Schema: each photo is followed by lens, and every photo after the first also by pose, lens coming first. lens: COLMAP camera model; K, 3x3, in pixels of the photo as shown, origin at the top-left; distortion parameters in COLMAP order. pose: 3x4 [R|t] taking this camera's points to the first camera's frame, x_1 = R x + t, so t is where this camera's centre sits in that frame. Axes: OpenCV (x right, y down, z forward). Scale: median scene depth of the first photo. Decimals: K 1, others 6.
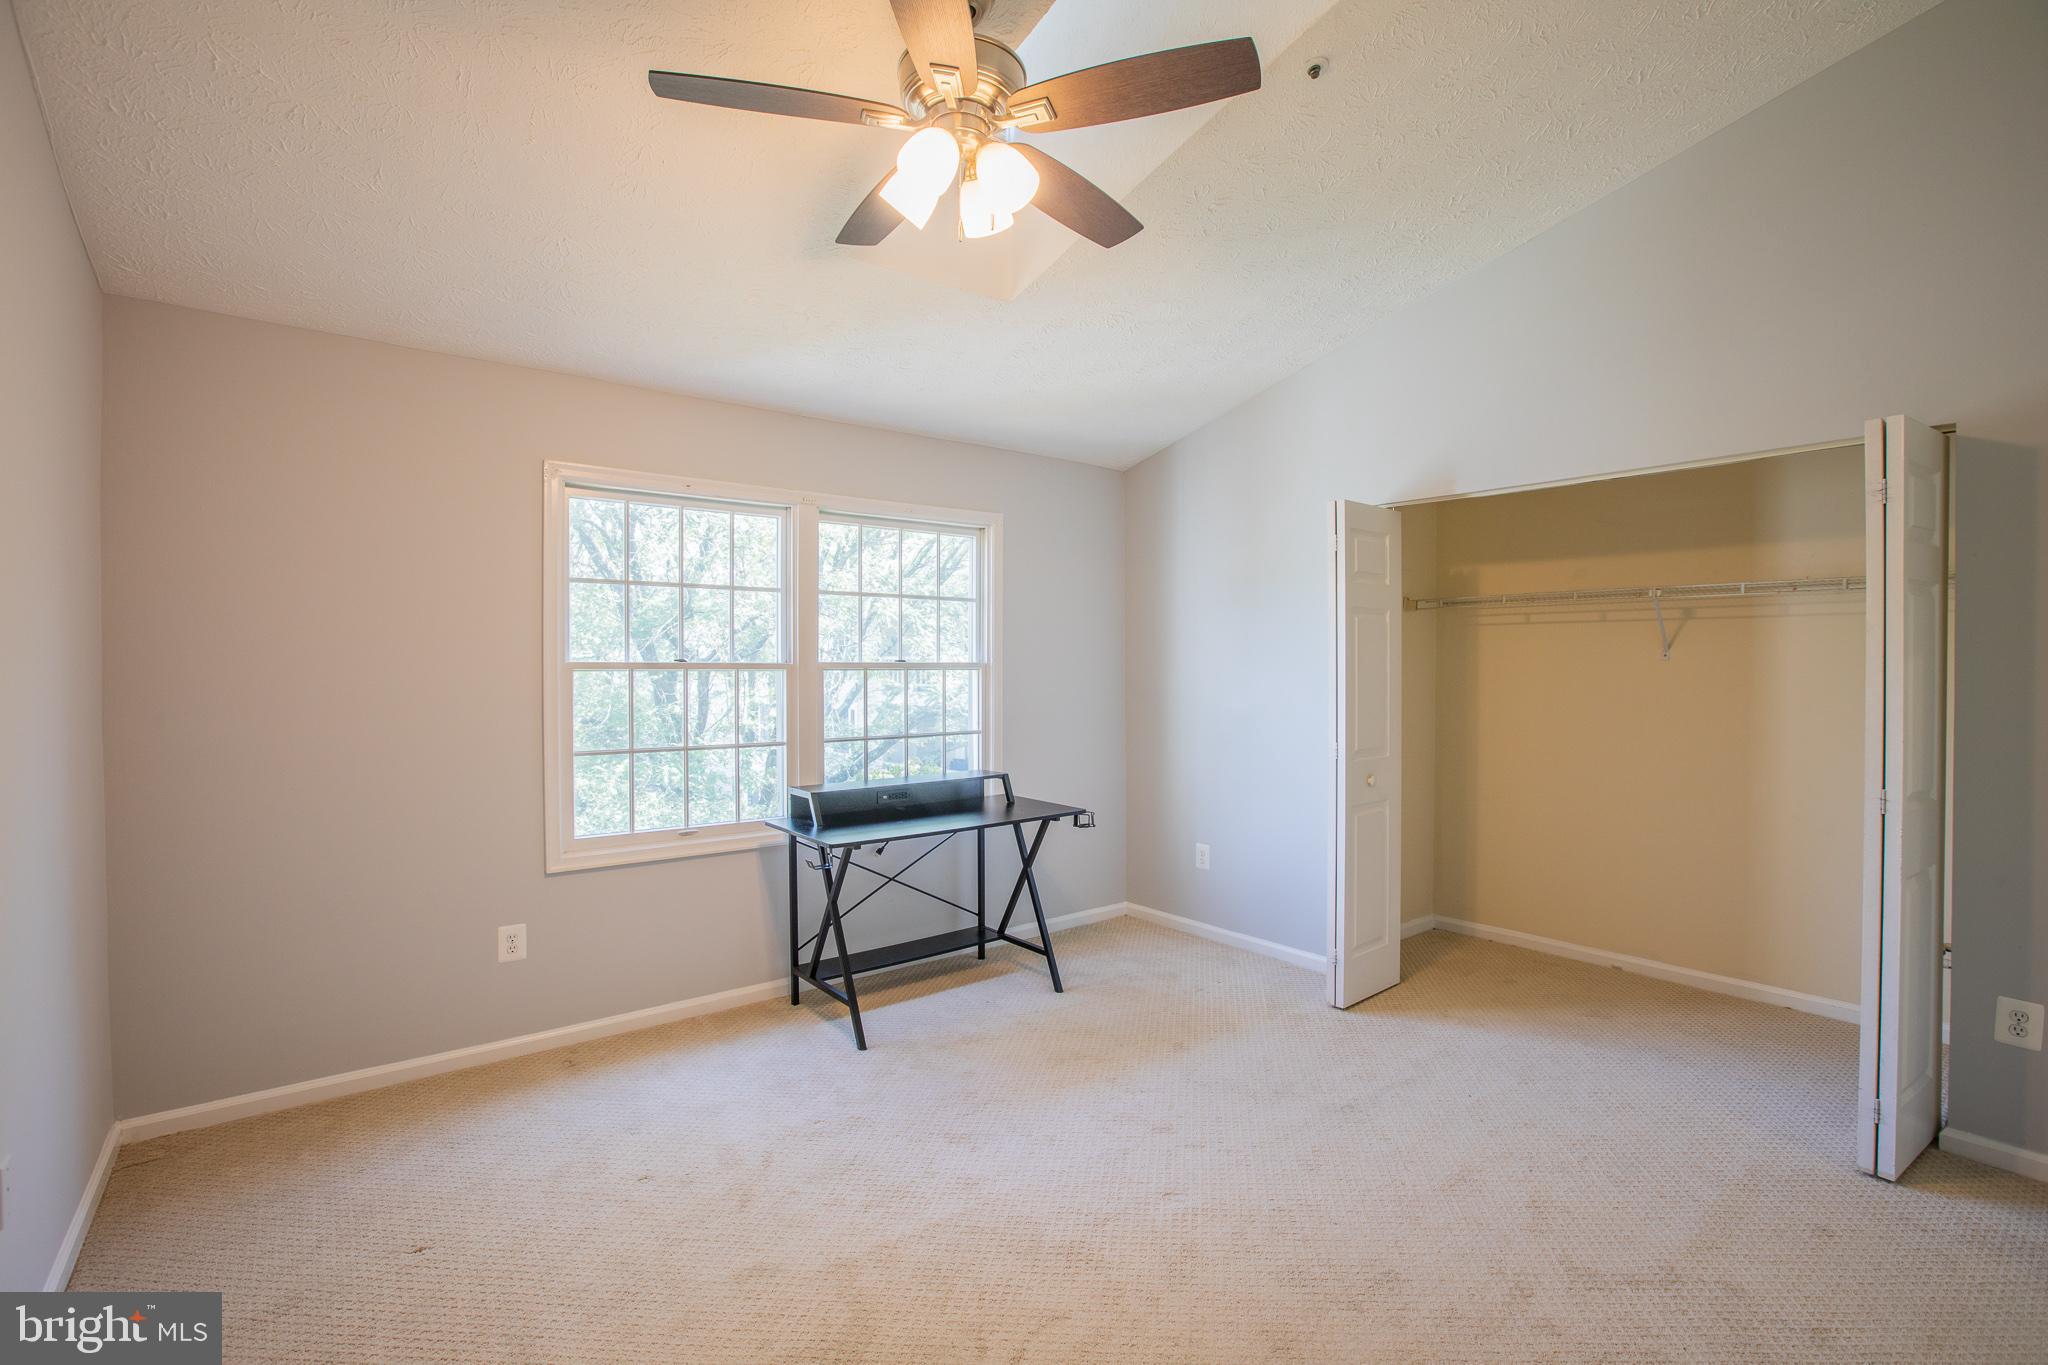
lens RADIAL K [[936.6, 0, 1034.2], [0, 936.6, 674.3], [0, 0, 1]] dist [-0.033134, 0.019725]
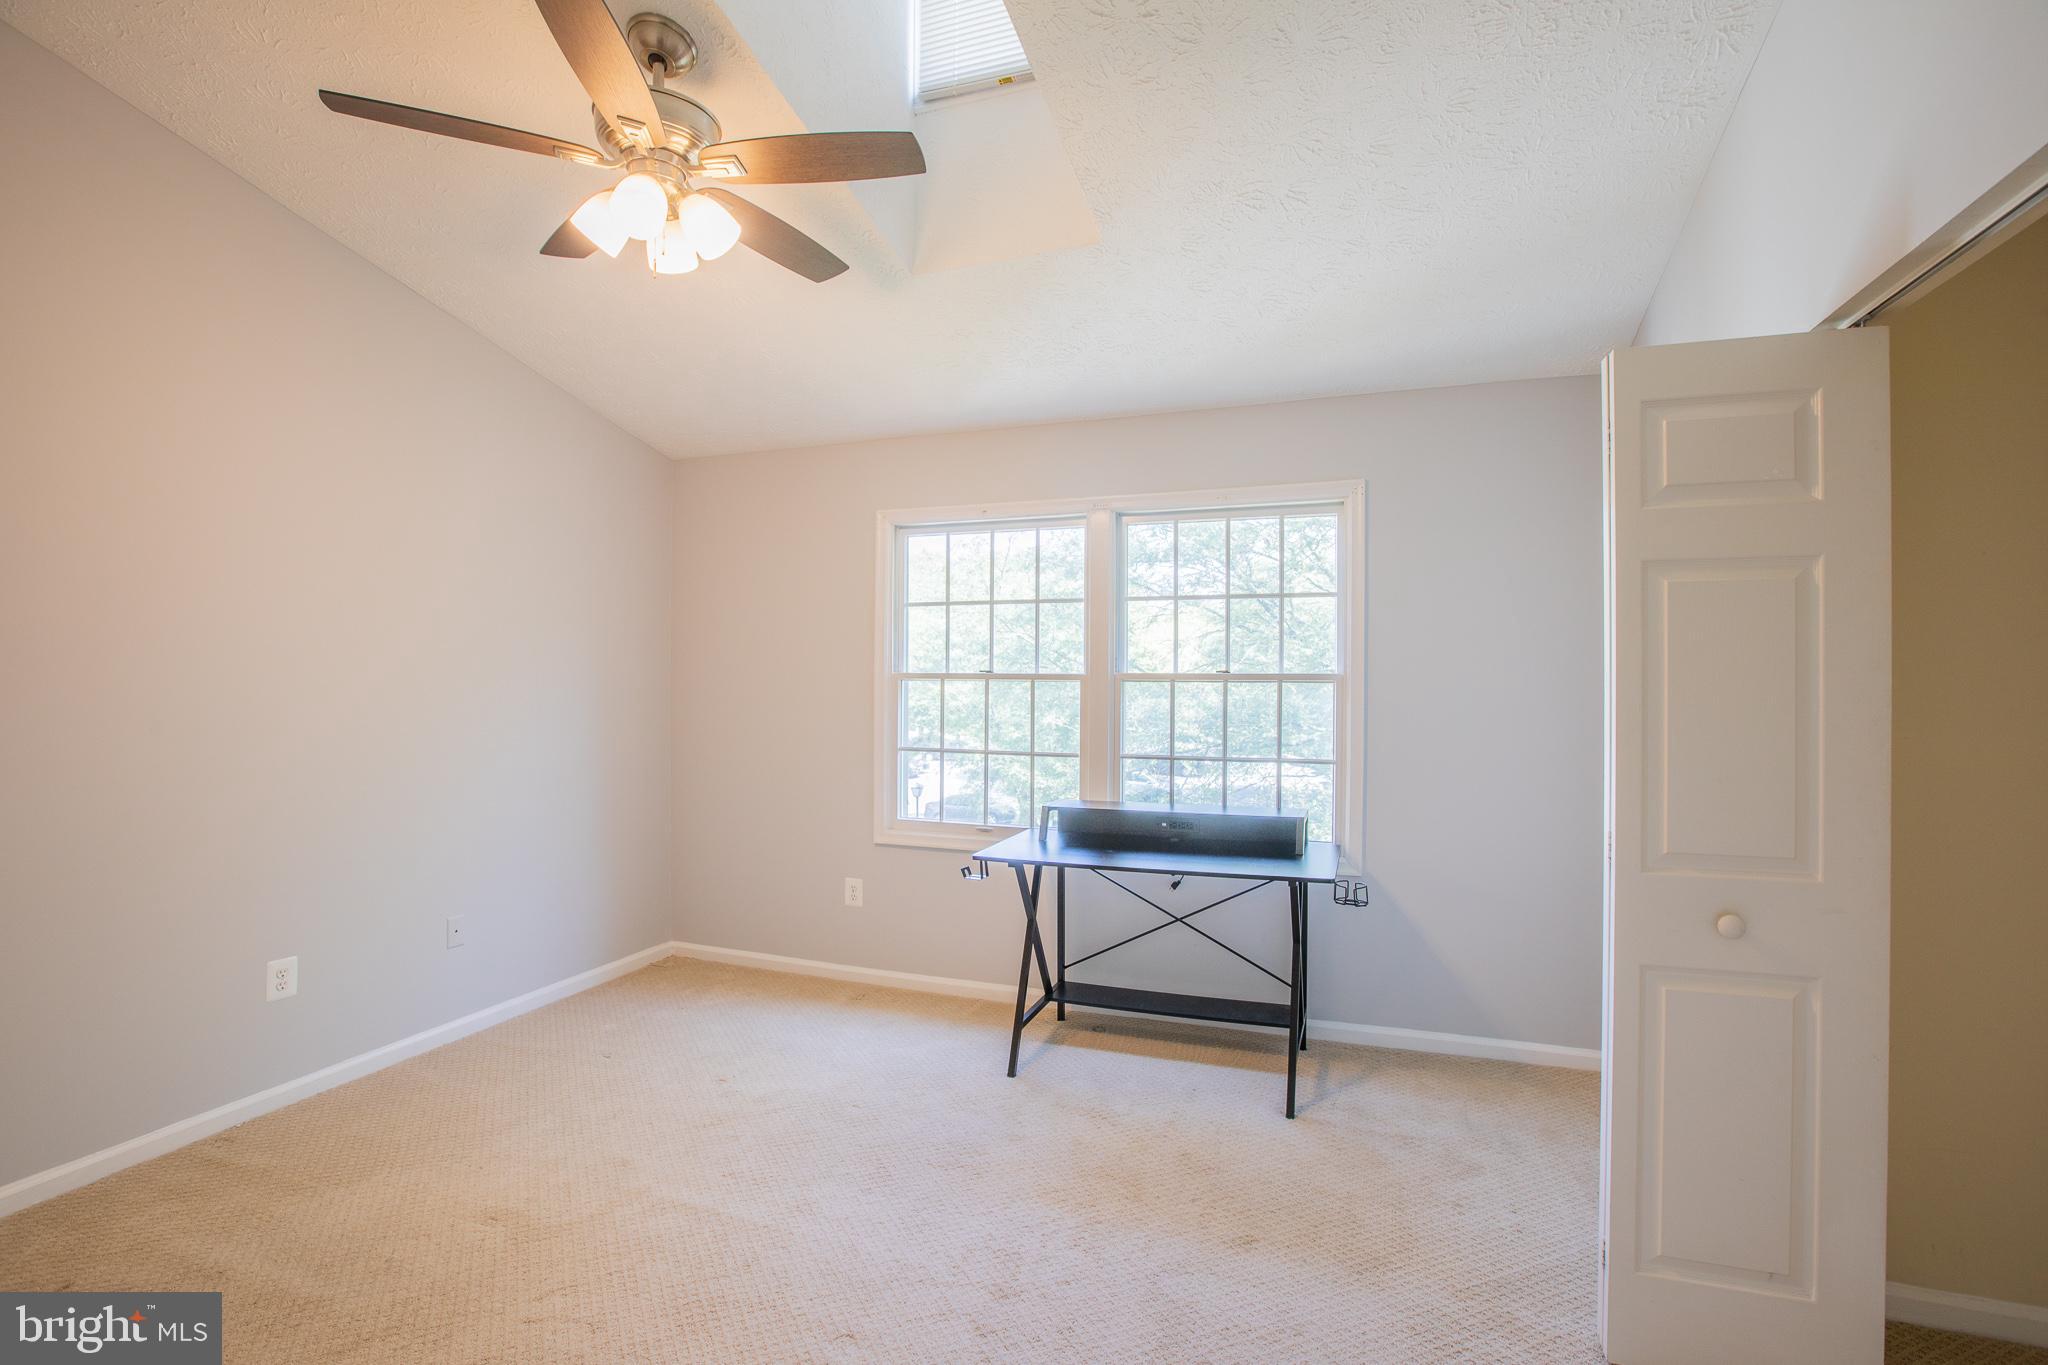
lens RADIAL K [[936.6, 0, 1034.2], [0, 936.6, 674.3], [0, 0, 1]] dist [-0.033134, 0.019725]
pose [[0.526213, 0.000143, -0.850353, 0.557634], [-0.010172, 0.999929, -0.006127, -0.005036], [0.850292, 0.011874, 0.526177, 0.443426]]
